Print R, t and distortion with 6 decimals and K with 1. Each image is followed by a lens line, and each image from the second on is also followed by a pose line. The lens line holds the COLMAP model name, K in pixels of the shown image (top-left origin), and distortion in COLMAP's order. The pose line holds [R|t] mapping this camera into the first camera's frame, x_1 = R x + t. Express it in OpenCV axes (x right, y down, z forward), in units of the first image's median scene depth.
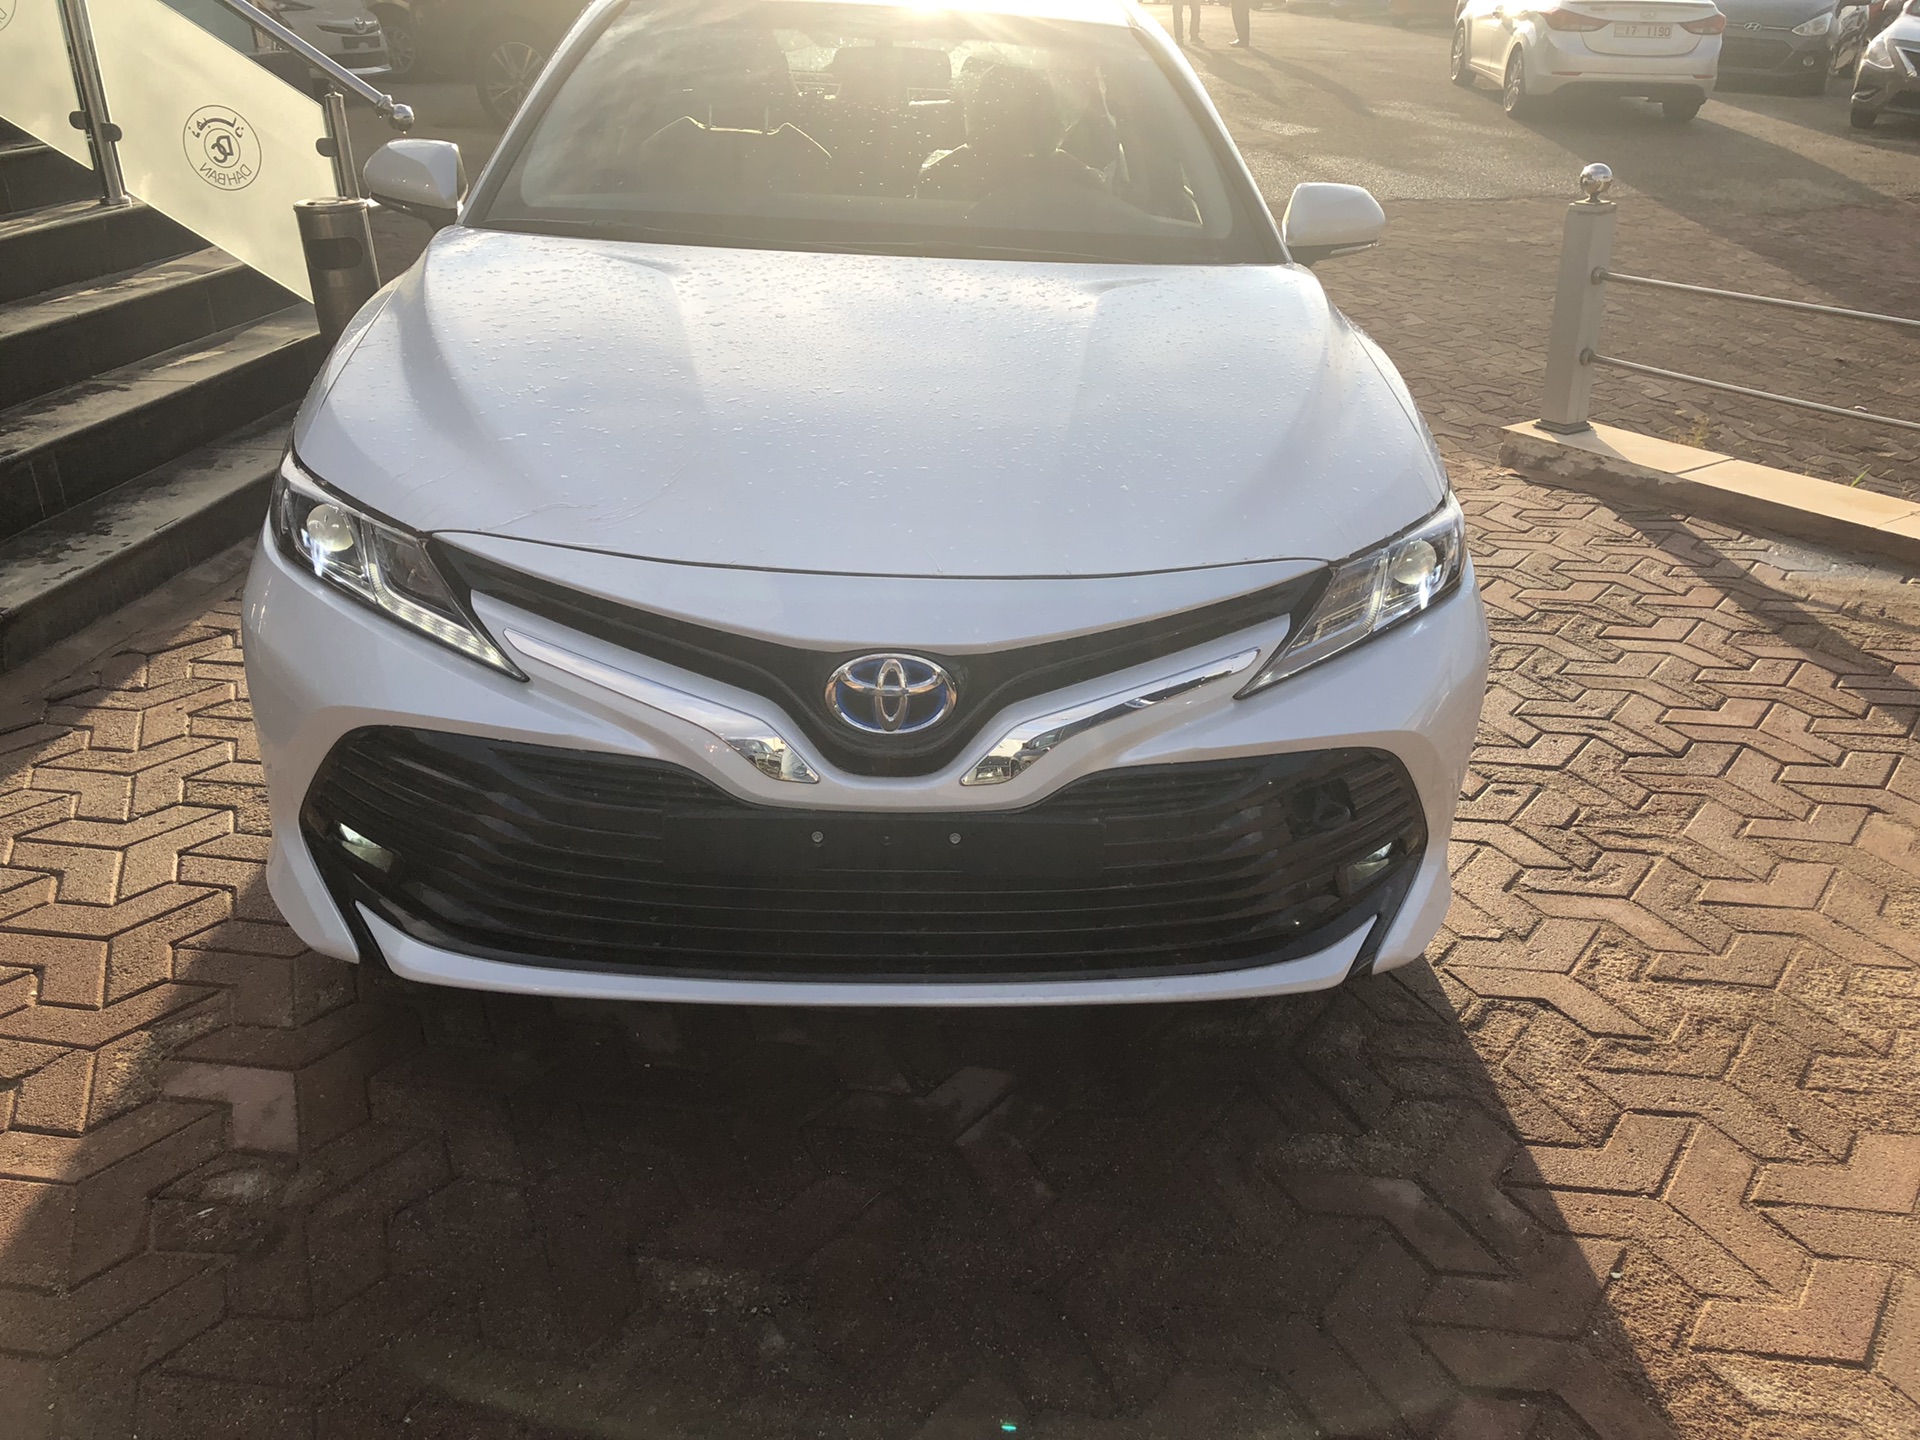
lens RADIAL K [[1576.7, 0, 960.0], [0, 1576.7, 720.0], [0, 0, 1]] dist [0.002897, -0.011412]
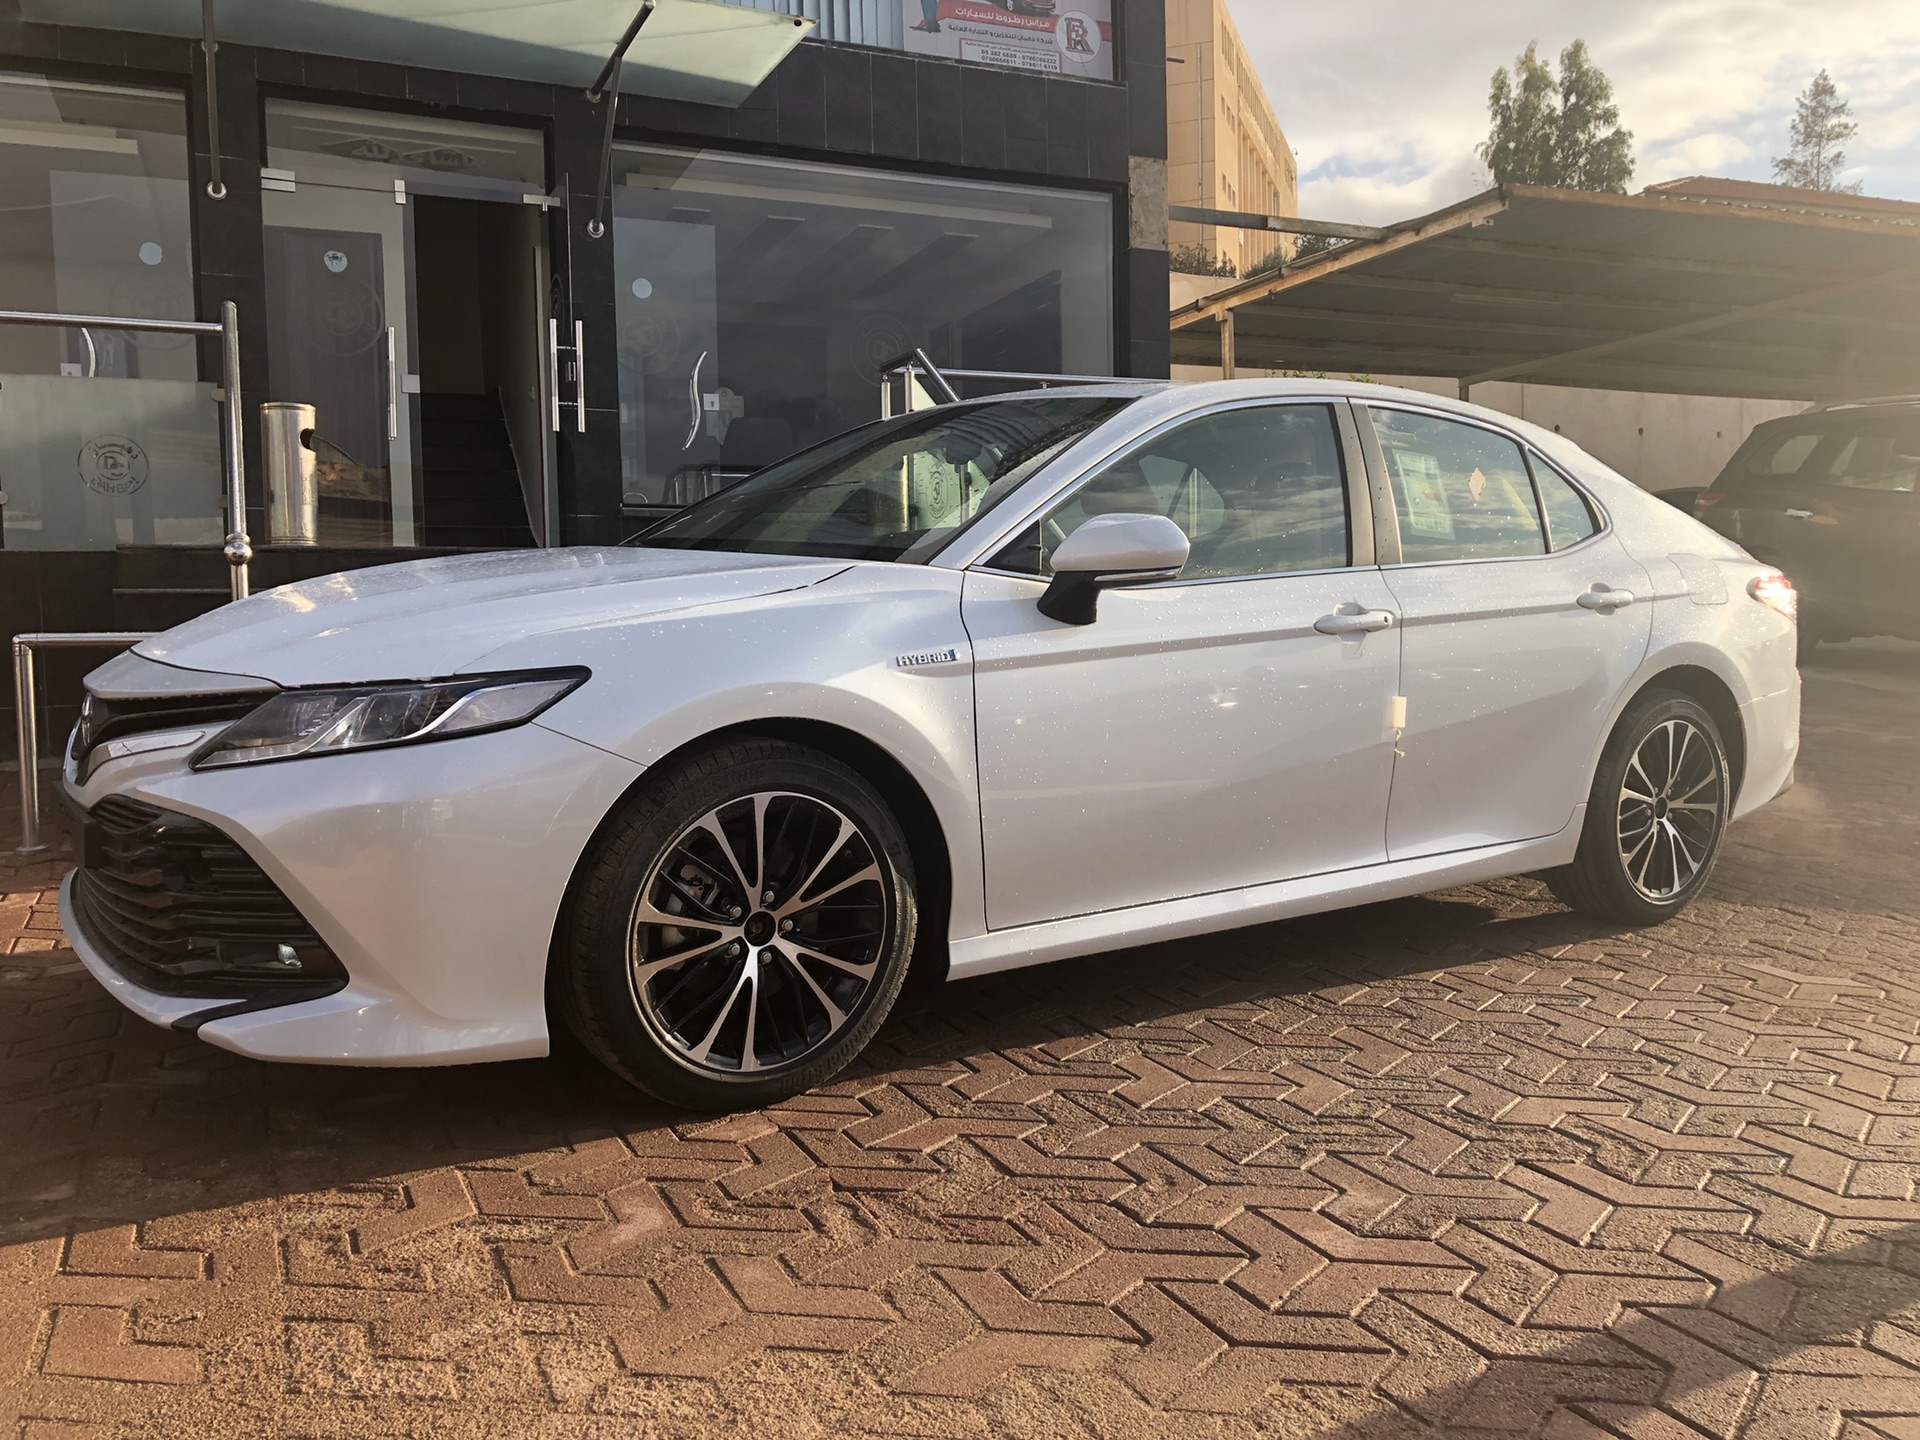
lens RADIAL K [[1615.7, 0, 960.0], [0, 1615.7, 720.0], [0, 0, 1]] dist [0.046504, 0.001801]
pose [[0.509669, 0.051724, -0.858814, 1.082050], [-0.354197, 0.922294, -0.154654, -0.044447], [0.784080, 0.383012, 0.488385, 0.535683]]
